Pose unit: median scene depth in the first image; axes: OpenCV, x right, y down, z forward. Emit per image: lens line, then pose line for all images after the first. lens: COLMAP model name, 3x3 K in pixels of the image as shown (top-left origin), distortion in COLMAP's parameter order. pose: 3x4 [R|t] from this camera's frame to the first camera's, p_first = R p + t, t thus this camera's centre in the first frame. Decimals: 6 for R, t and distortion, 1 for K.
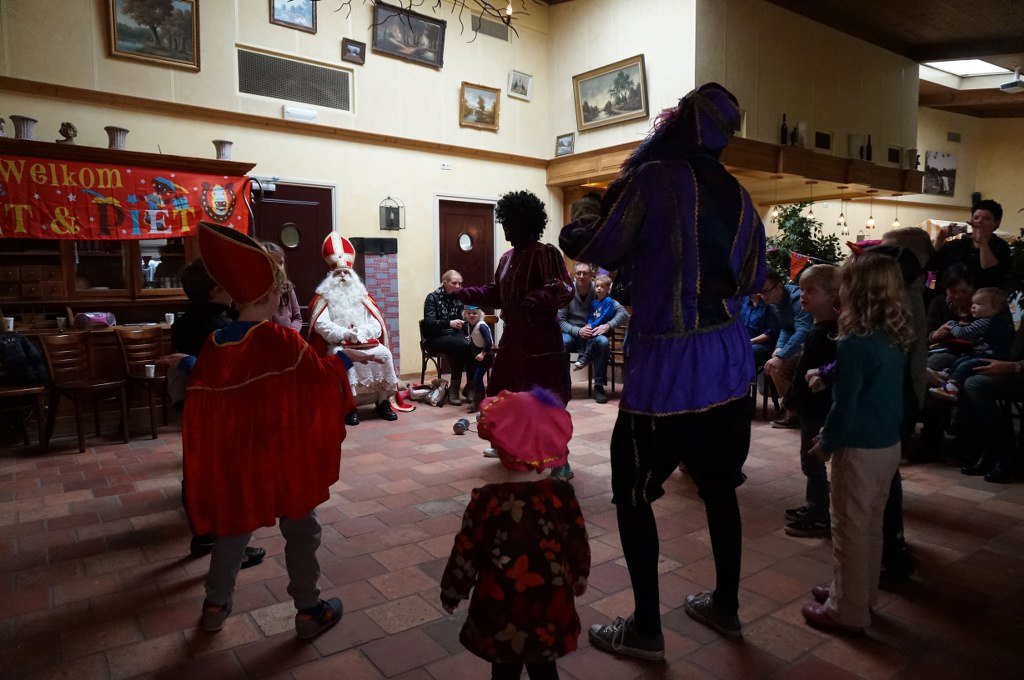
lens RADIAL K [[689.8, 0, 512.0], [0, 689.8, 340.0], [0, 0, 1]] dist [-0.045097, 0.035623]
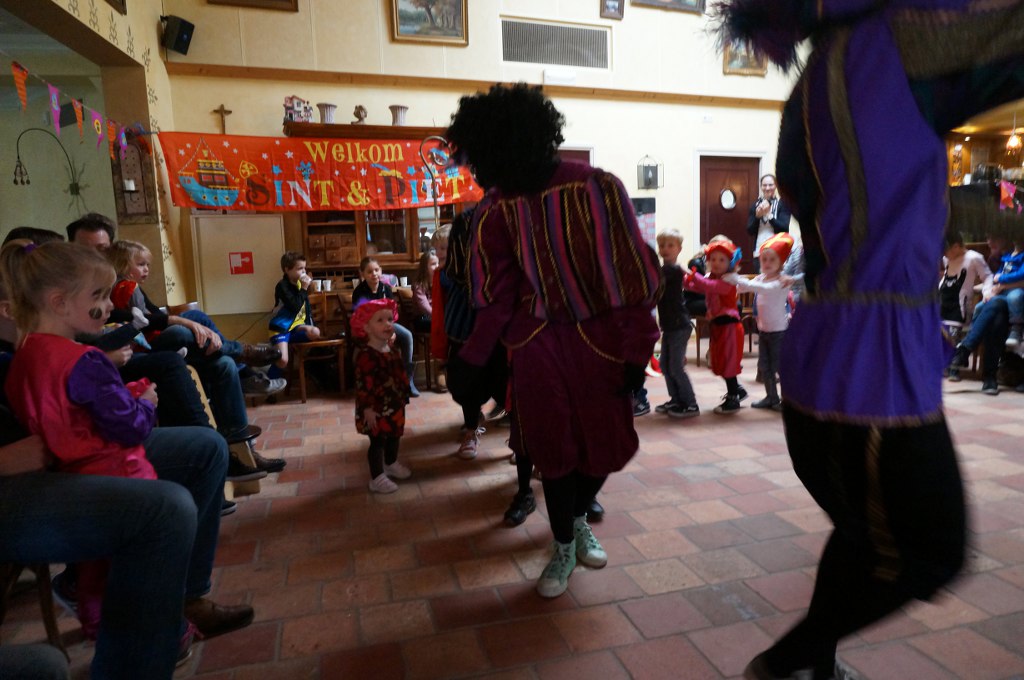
lens RADIAL K [[689.8, 0, 512.0], [0, 689.8, 340.0], [0, 0, 1]] dist [-0.045097, 0.035623]
pose [[0.934471, 0.023063, -0.355292, -0.008378], [-0.005796, 0.998753, 0.049587, 0.008687], [0.355993, -0.044279, 0.933439, 0.016367]]
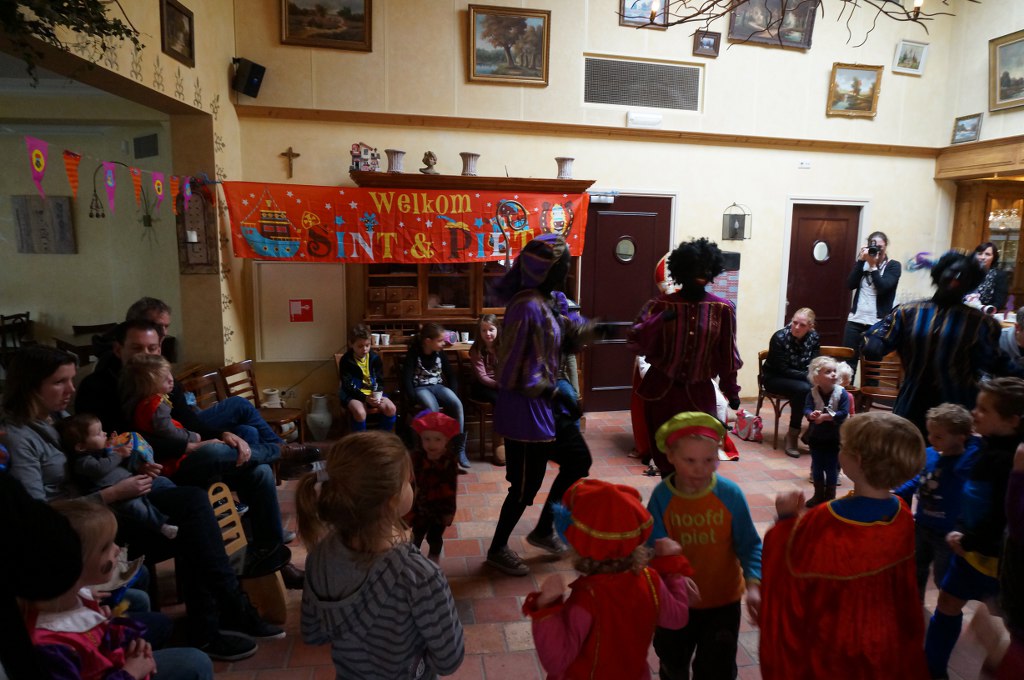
lens RADIAL K [[689.8, 0, 512.0], [0, 689.8, 340.0], [0, 0, 1]] dist [-0.045097, 0.035623]
pose [[0.888829, 0.089119, -0.449489, -0.024357], [-0.061579, 0.995238, 0.075556, -0.106162], [0.454082, -0.039478, 0.890085, 0.079043]]
